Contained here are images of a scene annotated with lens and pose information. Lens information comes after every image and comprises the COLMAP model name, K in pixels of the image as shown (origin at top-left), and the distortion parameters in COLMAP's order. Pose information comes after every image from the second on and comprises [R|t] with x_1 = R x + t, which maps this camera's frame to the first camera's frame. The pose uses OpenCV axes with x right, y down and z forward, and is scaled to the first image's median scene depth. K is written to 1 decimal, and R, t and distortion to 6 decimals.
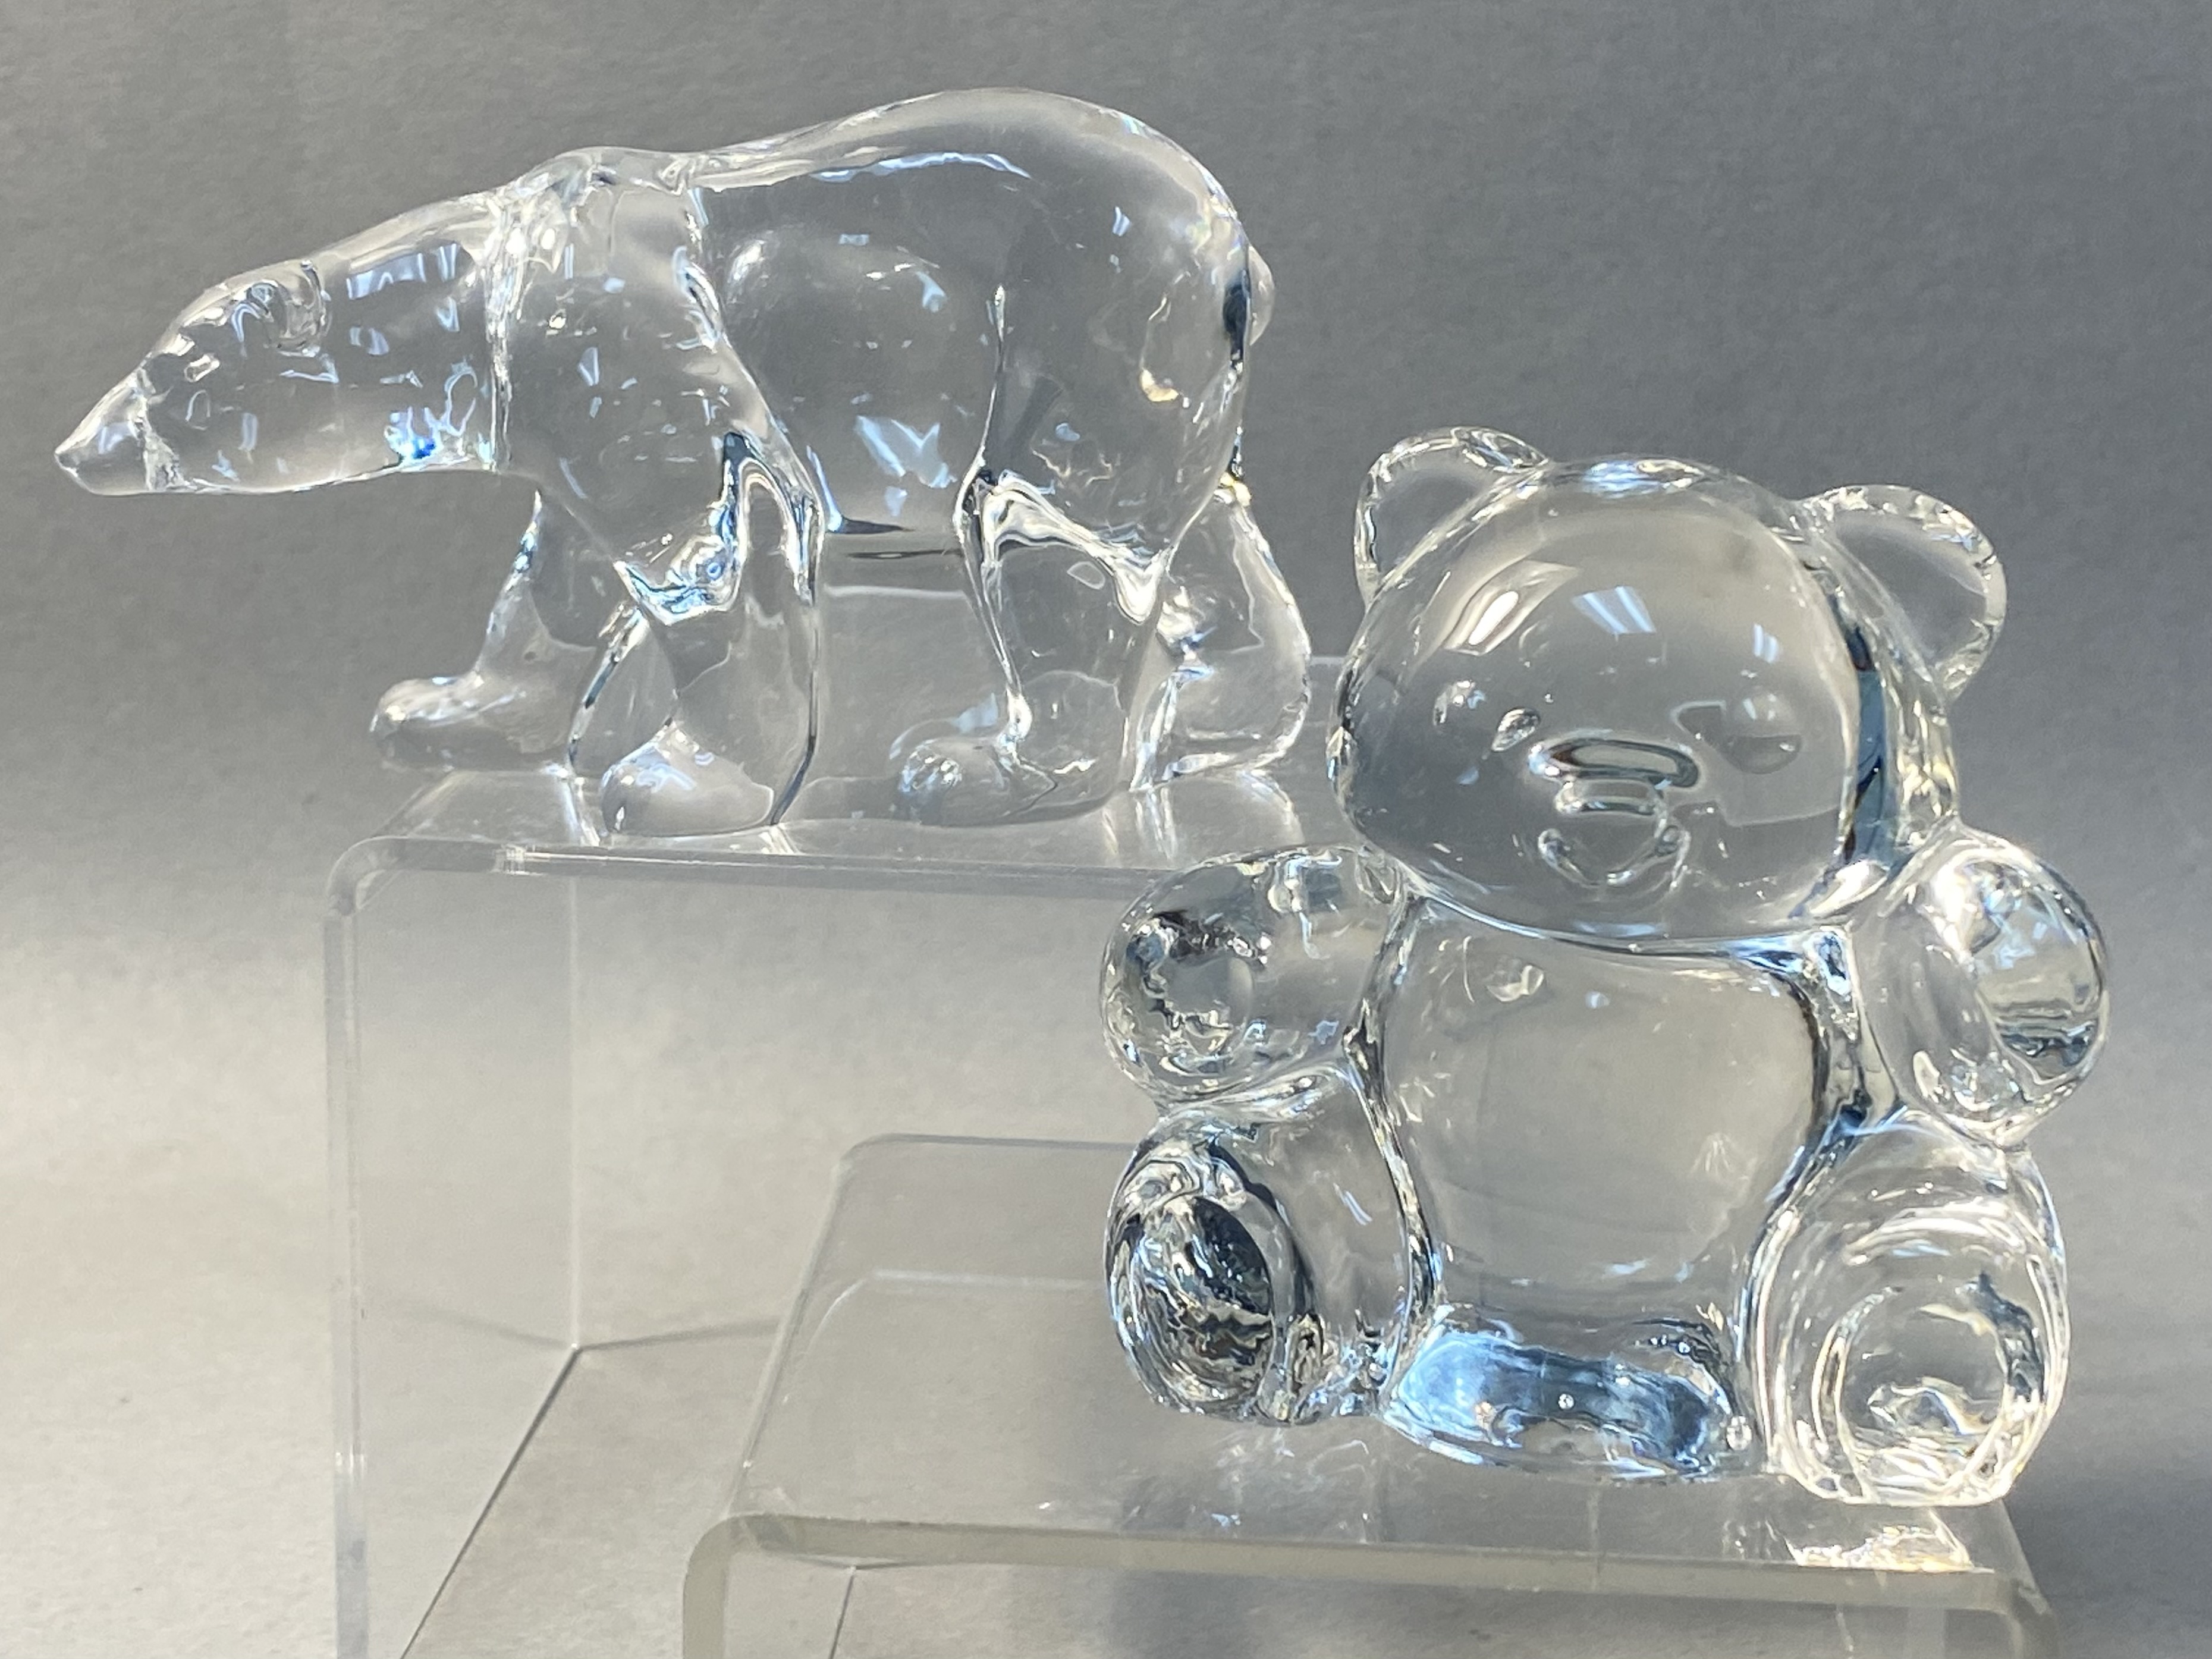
lens RADIAL K [[5192.0, 0, 1106.0], [0, 5192.0, 829.5], [0, 0, 1]] dist [0.027476, 0.370244]
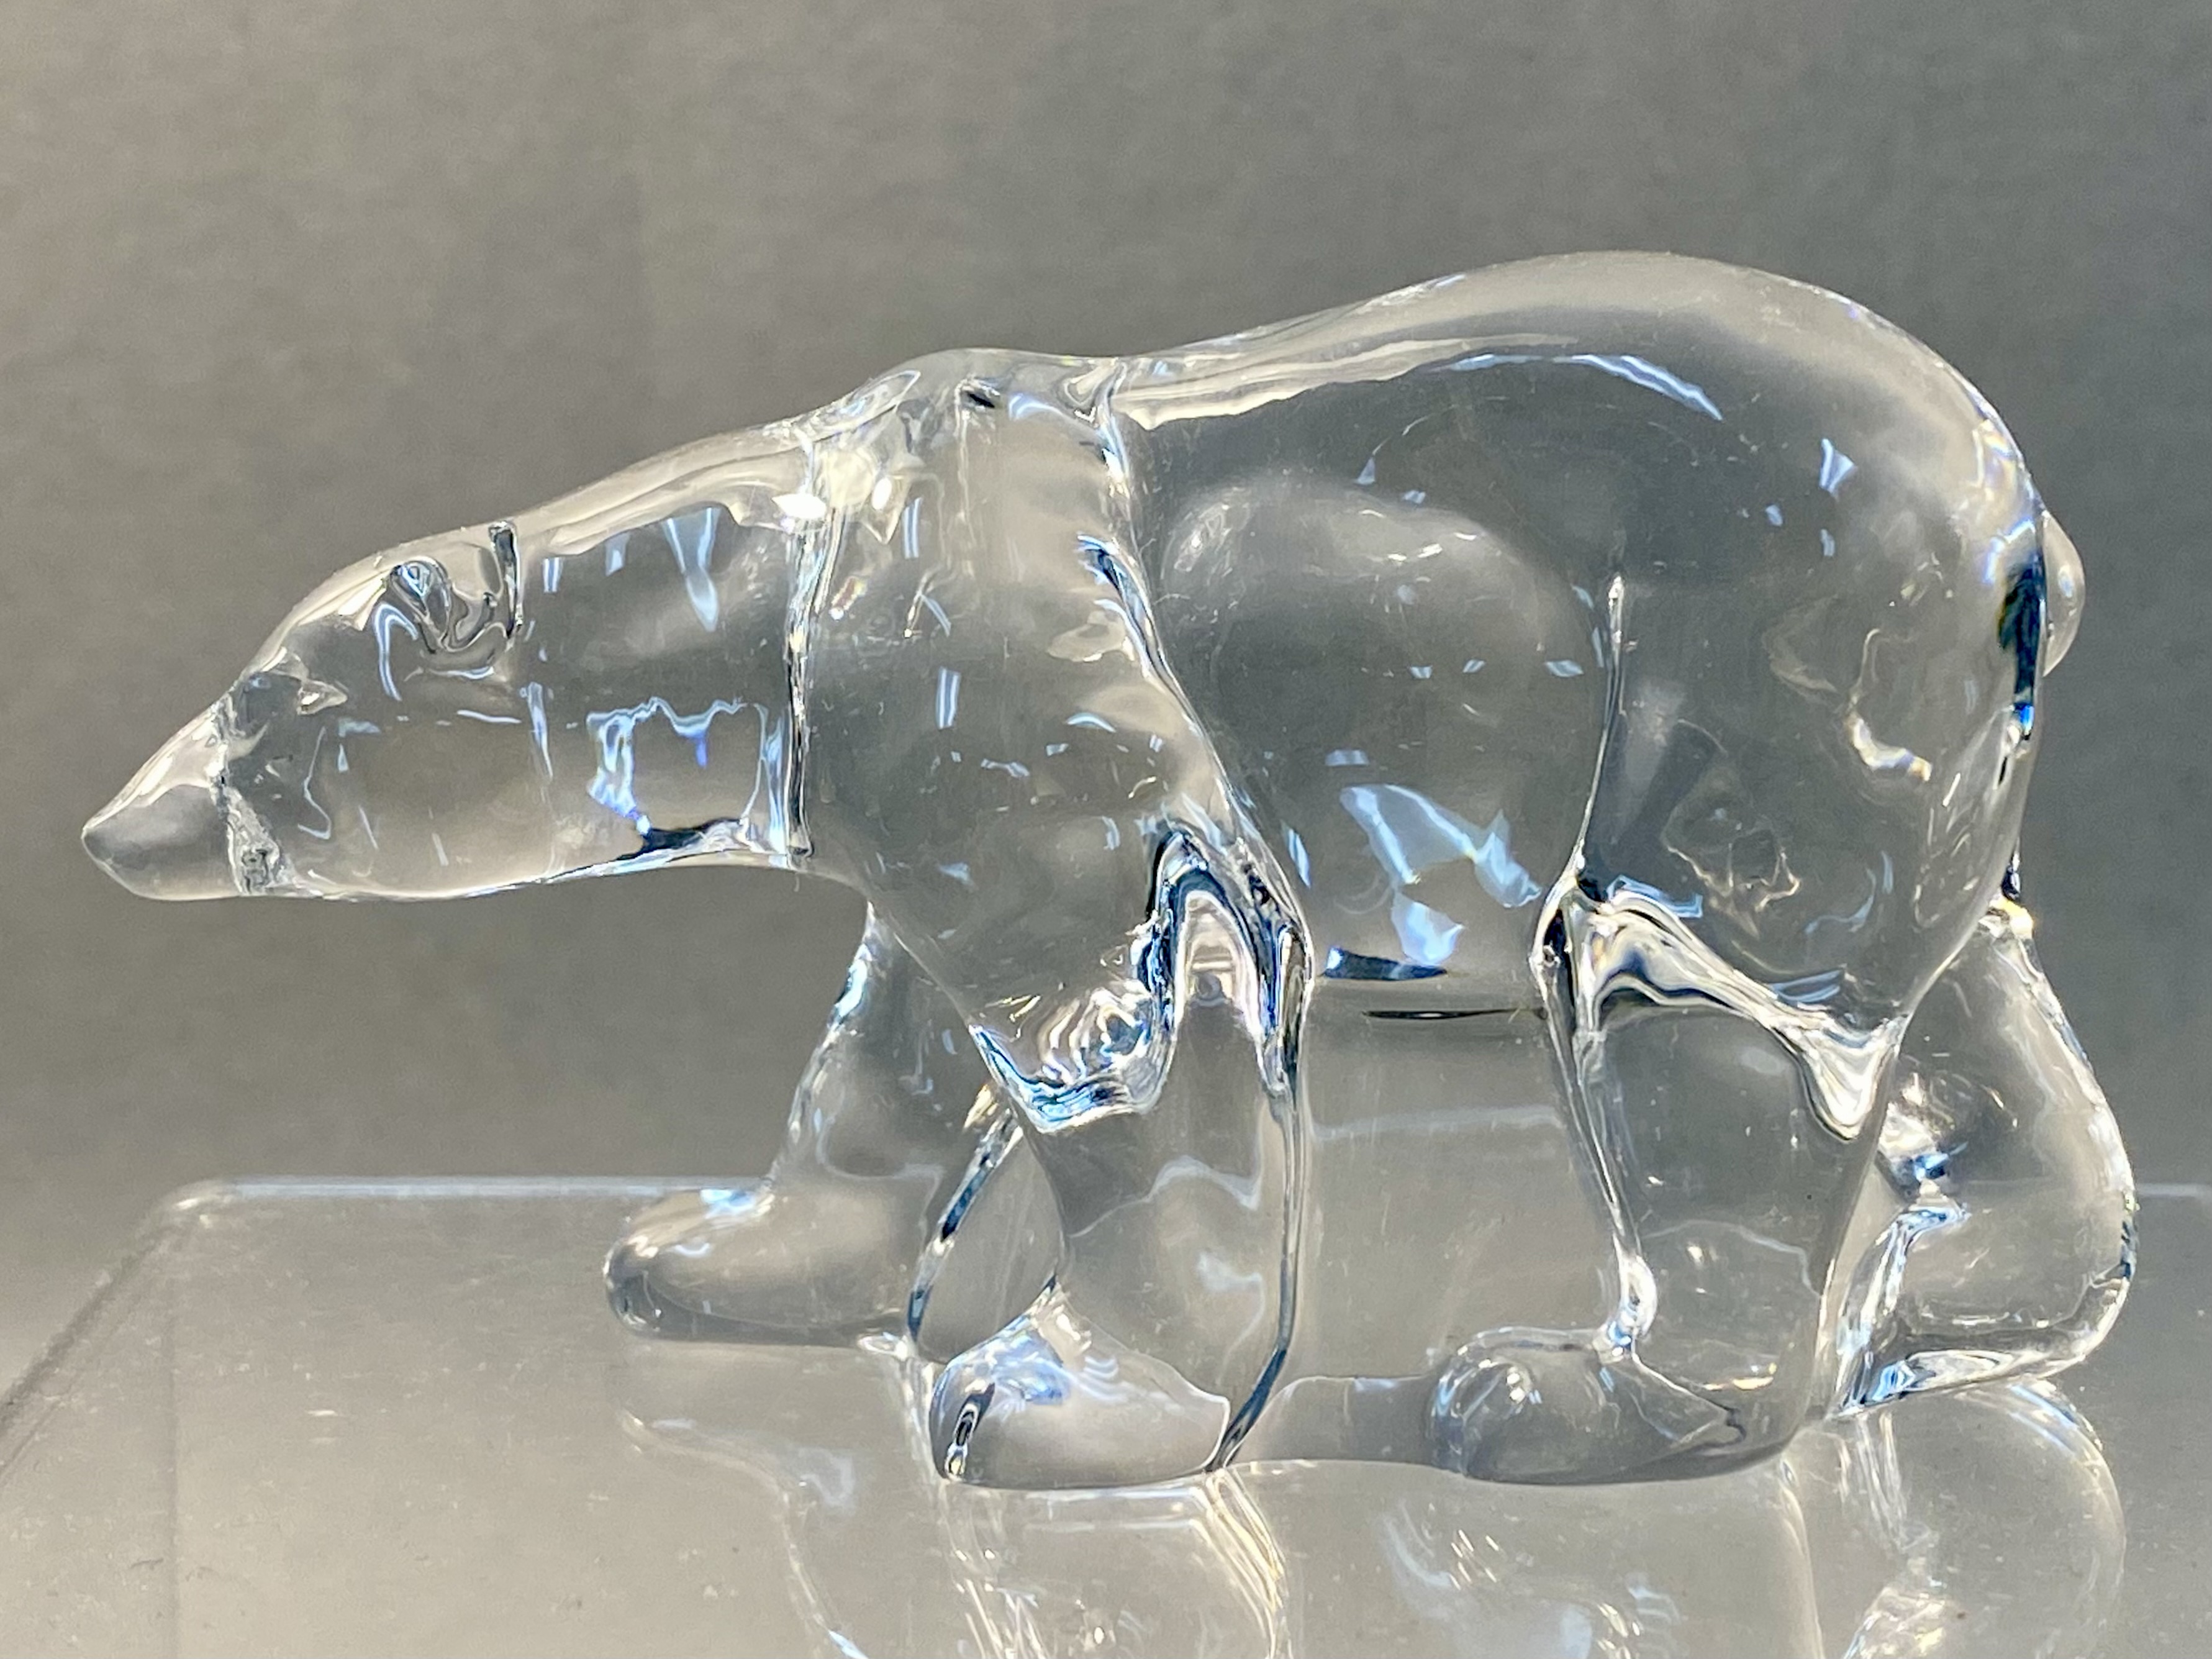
lens RADIAL K [[5235.2, 0, 1106.0], [0, 5235.2, 829.5], [0, 0, 1]] dist [1.311896, -20.560770]
pose [[0.992317, 0.014534, -0.122867, -0.003050], [-0.021608, 0.998172, -0.056439, -0.038989], [0.121822, 0.058660, 0.990817, 0.382880]]
